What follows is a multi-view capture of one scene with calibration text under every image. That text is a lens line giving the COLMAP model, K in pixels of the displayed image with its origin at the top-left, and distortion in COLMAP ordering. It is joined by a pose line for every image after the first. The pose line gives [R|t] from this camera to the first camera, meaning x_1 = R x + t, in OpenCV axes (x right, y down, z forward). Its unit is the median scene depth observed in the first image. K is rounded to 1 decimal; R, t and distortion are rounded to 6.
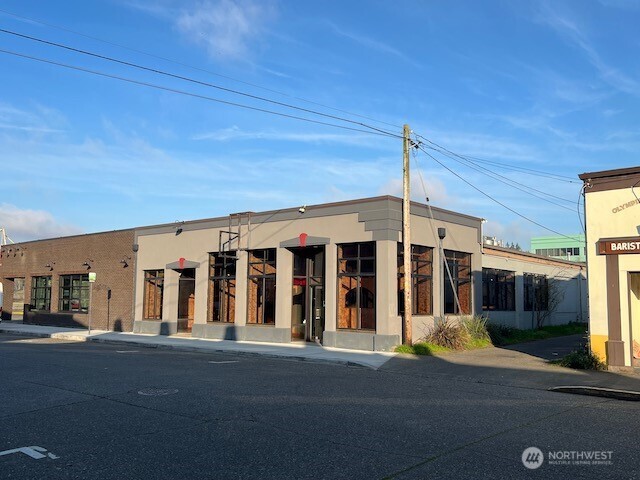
lens RADIAL K [[579.9, 0, 319.1], [0, 579.9, 237.2], [0, 0, 1]] dist [0.033105, -0.001707]
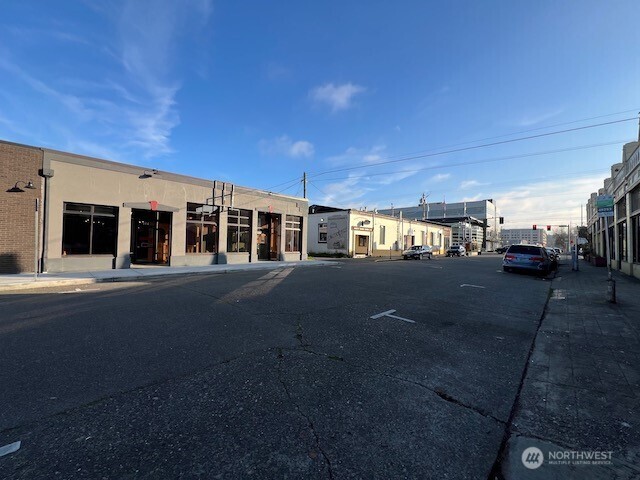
lens RADIAL K [[258.5, 0, 318.9], [0, 258.5, 240.4], [0, 0, 1]] dist [-0.001422, 0.000457]
pose [[0.045791, -0.003884, 0.998943, -0.845163], [-0.133490, 0.991000, 0.009972, 0.073824], [-0.989992, -0.133806, 0.044860, 0.729521]]
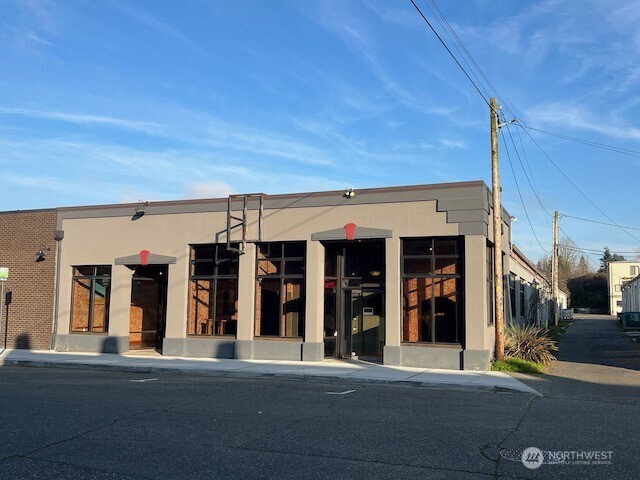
lens RADIAL K [[606.9, 0, 324.3], [0, 606.9, 242.7], [0, 0, 1]] dist [0.045323, 0.000000]
pose [[0.949267, 0.034435, 0.312580, -0.300116], [-0.036087, 0.999349, -0.000501, 0.020105], [-0.312393, -0.010805, 0.949891, 0.203562]]
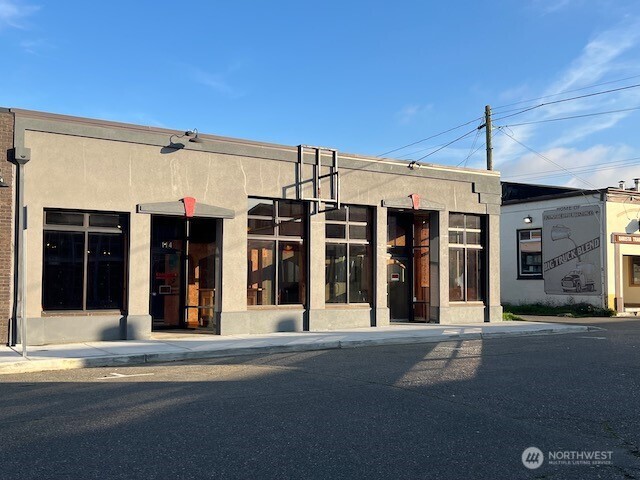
lens RADIAL K [[689.4, 0, 331.5], [0, 689.4, 247.5], [0, 0, 1]] dist [0.066323, 0.000000]
pose [[0.263327, 0.029146, 0.964266, -0.961121], [-0.106626, 0.994299, -0.000936, 0.079127], [-0.958796, -0.102570, 0.264933, 0.785887]]
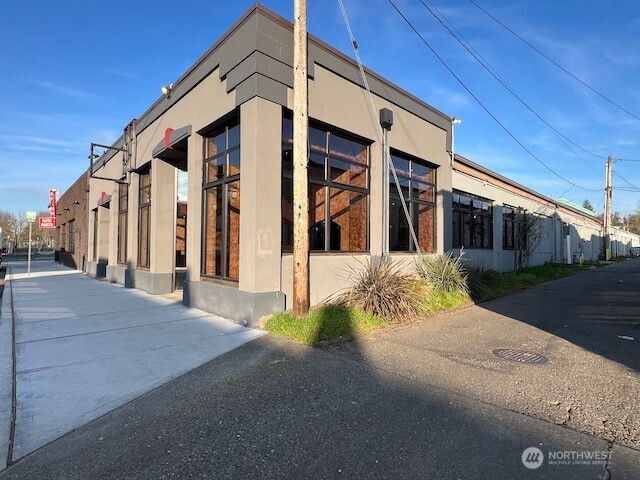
lens RADIAL K [[326.3, 0, 318.5], [0, 326.3, 238.4], [0, 0, 1]] dist [0.019700, -0.000044]
pose [[0.995028, -0.009060, -0.099183, 0.162908], [0.016261, 0.997270, 0.072034, 0.085704], [0.098260, -0.073289, 0.992458, 0.604642]]
